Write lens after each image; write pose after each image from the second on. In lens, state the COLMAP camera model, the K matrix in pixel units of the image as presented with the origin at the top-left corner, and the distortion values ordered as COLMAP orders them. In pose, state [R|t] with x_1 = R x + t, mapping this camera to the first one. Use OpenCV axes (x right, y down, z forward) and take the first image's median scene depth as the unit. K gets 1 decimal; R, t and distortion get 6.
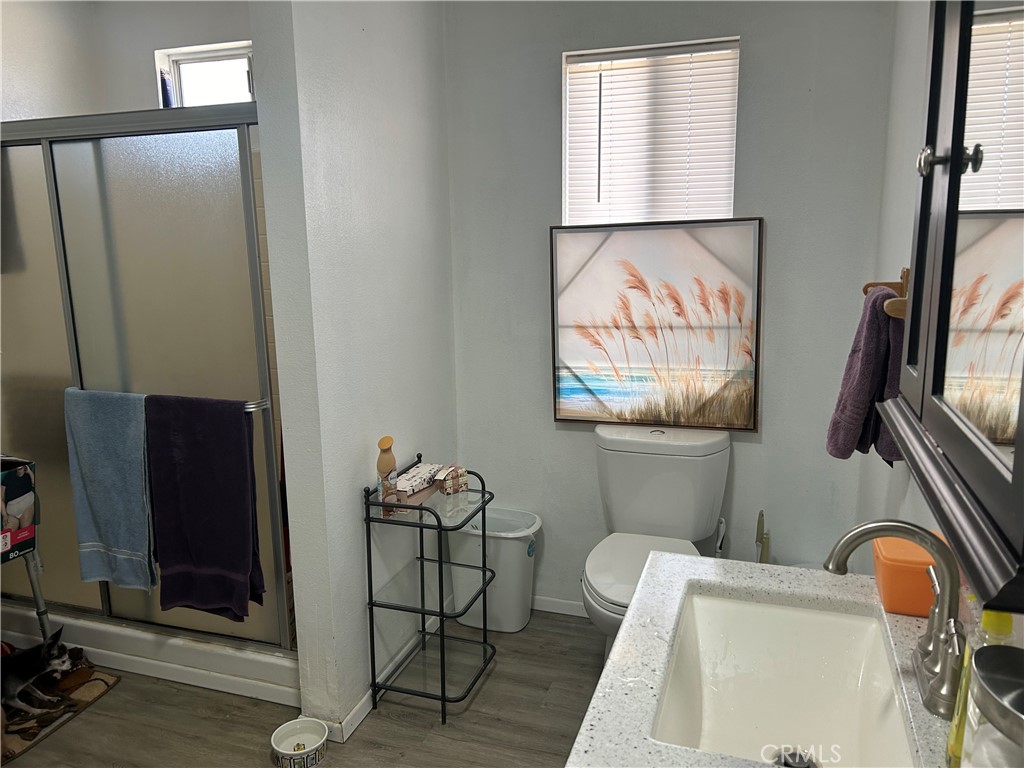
lens RADIAL K [[768.1, 0, 512.0], [0, 768.1, 384.0], [0, 0, 1]] dist [0.000789, -0.012885]
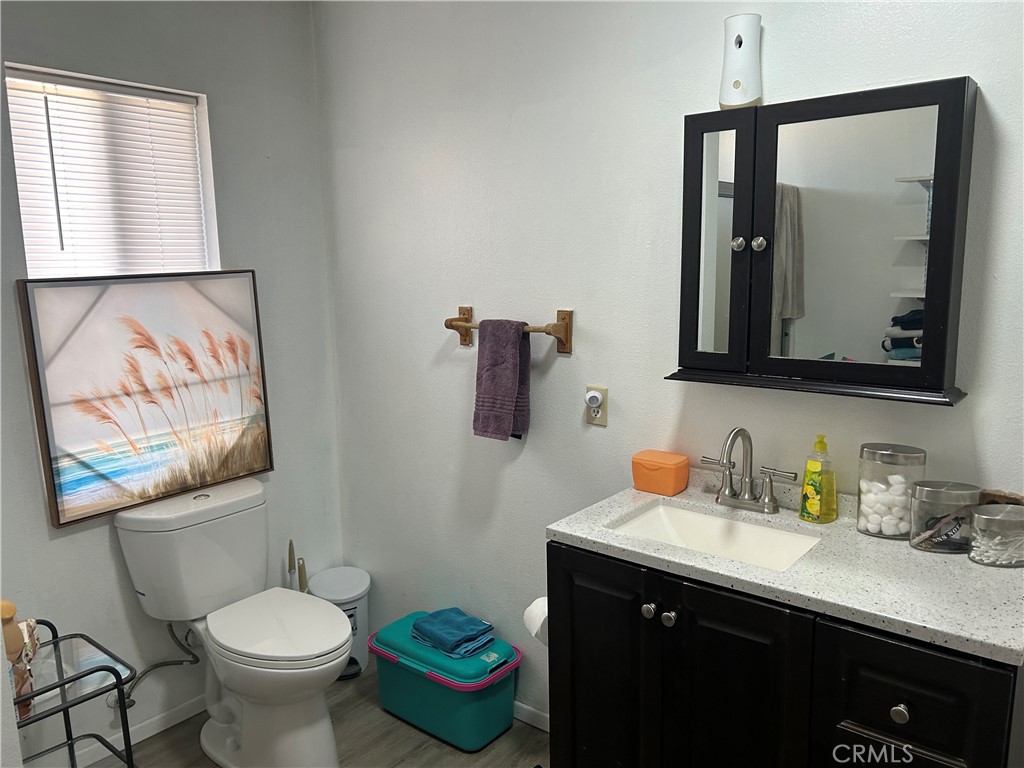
lens RADIAL K [[768.1, 0, 512.0], [0, 768.1, 384.0], [0, 0, 1]] dist [0.000789, -0.012885]
pose [[0.319666, -0.129835, 0.938593, -0.541930], [0.200557, 0.977395, 0.066896, -0.057058], [-0.926062, 0.166857, 0.338480, 0.310082]]
